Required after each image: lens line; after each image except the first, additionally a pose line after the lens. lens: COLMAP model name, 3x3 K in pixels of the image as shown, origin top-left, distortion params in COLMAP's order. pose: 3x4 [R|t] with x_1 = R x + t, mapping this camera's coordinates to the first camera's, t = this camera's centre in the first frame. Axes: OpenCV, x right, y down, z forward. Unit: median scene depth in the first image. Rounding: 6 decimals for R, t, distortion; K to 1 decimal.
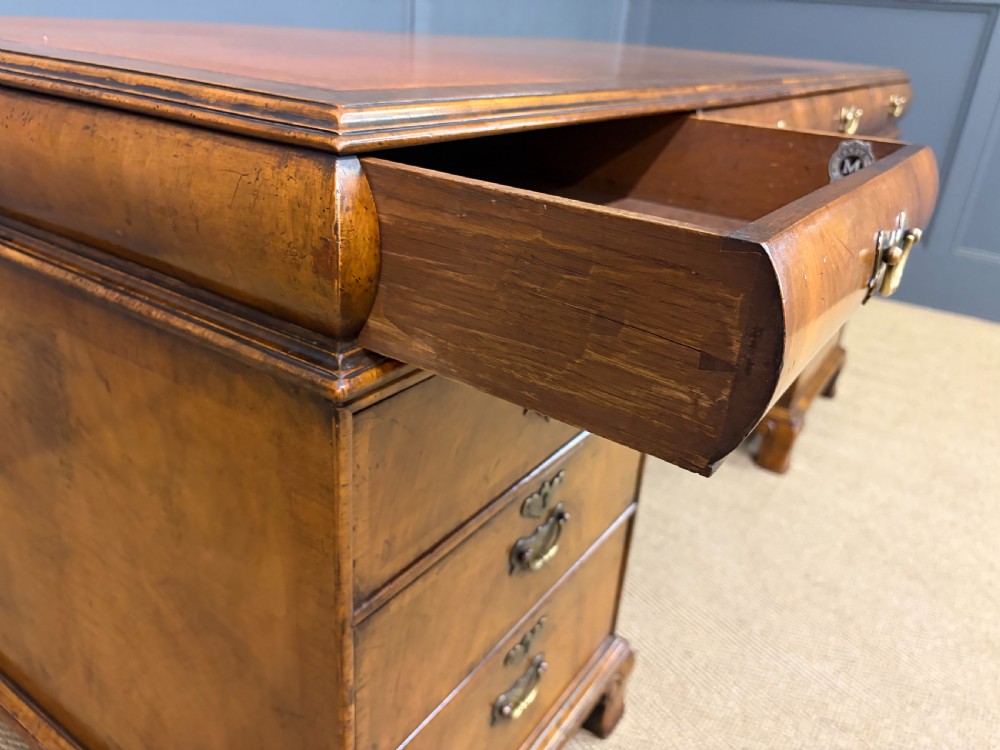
lens RADIAL K [[760.8, 0, 498.2], [0, 760.8, 383.9], [0, 0, 1]] dist [0.045940, -0.054940]
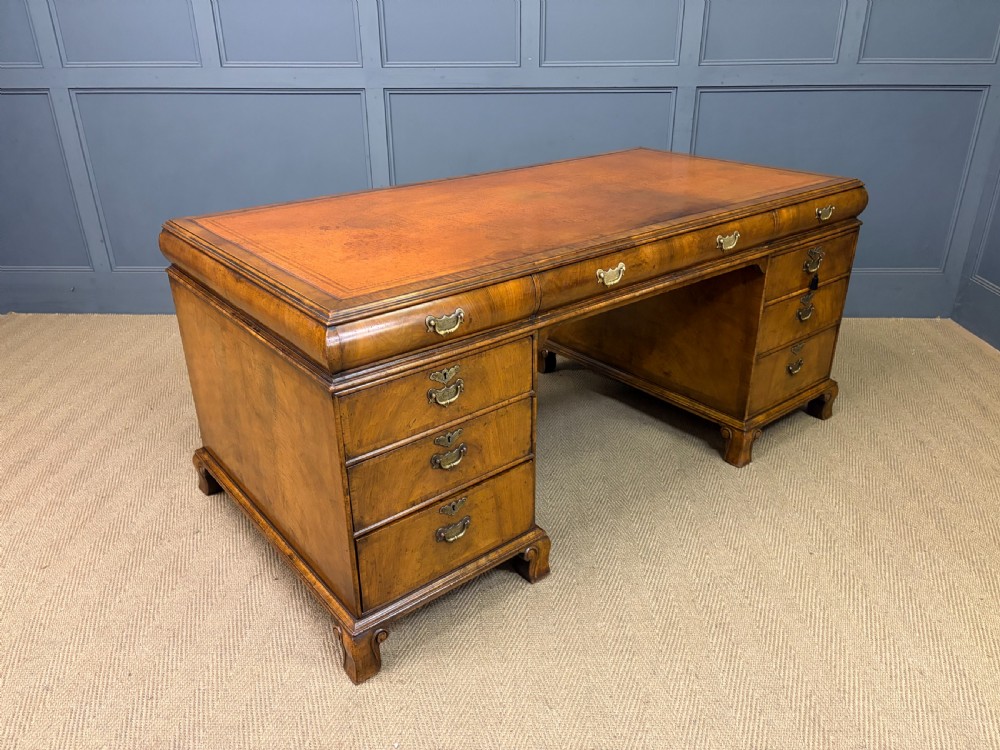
lens RADIAL K [[760.8, 0, 500.3], [0, 760.8, 380.0], [0, 0, 1]] dist [0.045940, -0.054940]
pose [[0.950630, 0.049001, -0.306435, 1.285794], [-0.049103, 0.998766, 0.007380, -0.081716], [0.306419, 0.008032, 0.951863, -1.678897]]
